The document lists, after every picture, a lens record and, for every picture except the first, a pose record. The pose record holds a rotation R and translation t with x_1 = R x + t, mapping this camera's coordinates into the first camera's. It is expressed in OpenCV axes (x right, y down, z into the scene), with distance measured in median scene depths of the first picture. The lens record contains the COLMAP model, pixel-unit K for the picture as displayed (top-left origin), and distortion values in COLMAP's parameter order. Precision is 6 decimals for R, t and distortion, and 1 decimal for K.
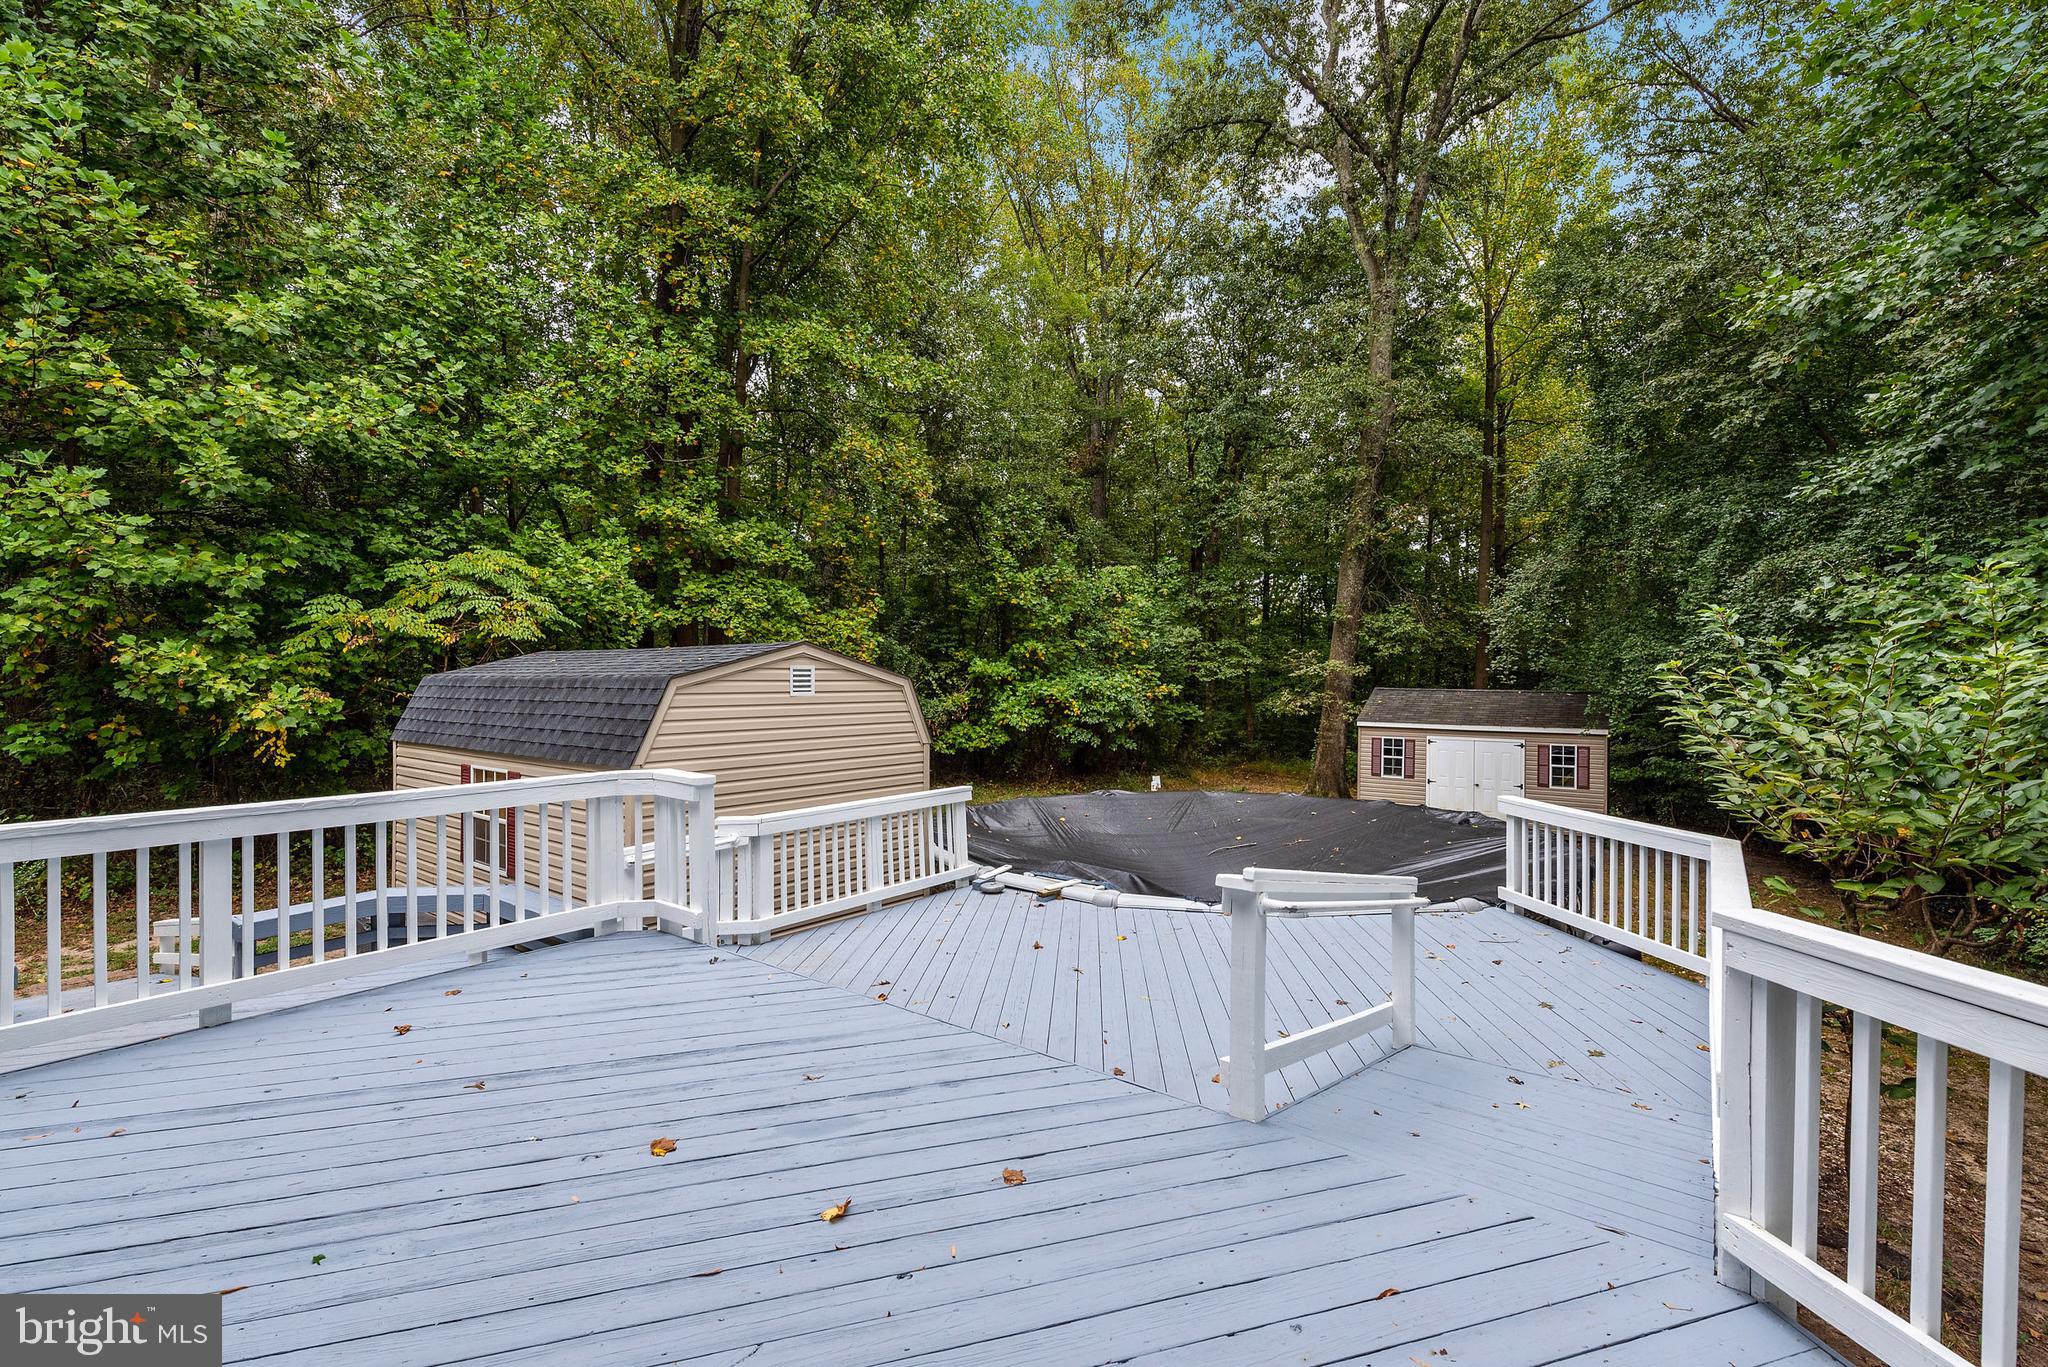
lens RADIAL K [[876.2, 0, 1021.8], [0, 876.2, 685.6], [0, 0, 1]] dist [0.001642, 0.000171]
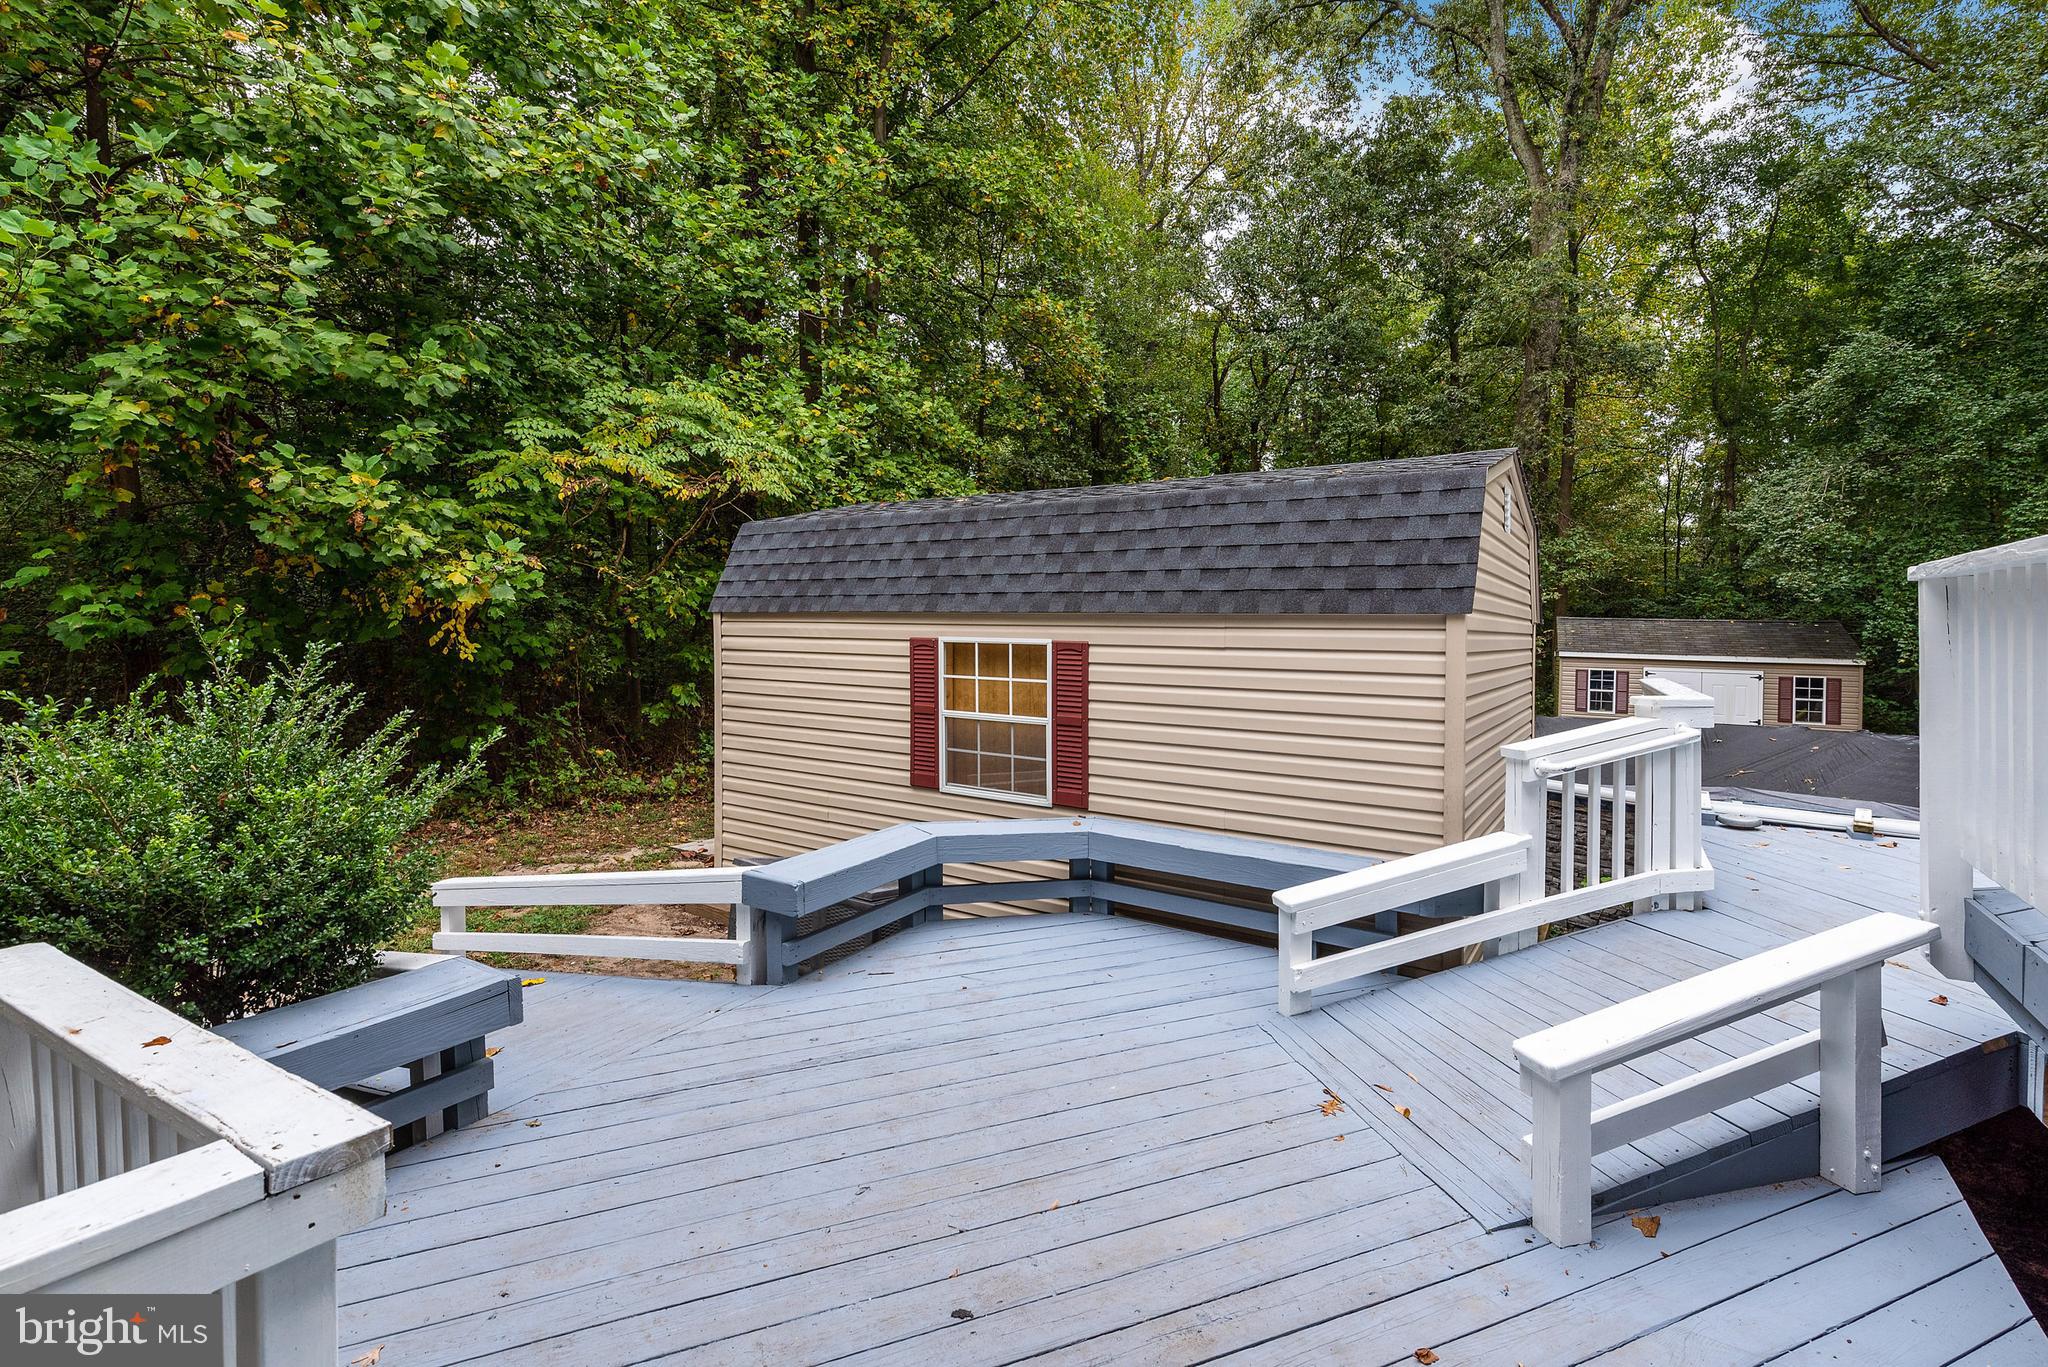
lens RADIAL K [[876.2, 0, 1023.5], [0, 876.2, 676.5], [0, 0, 1]] dist [0.001642, 0.000171]
pose [[0.995453, 0.013129, 0.094348, -0.474392], [-0.017239, 0.998931, 0.042886, 0.068651], [-0.093684, -0.044317, 0.994615, 0.262630]]
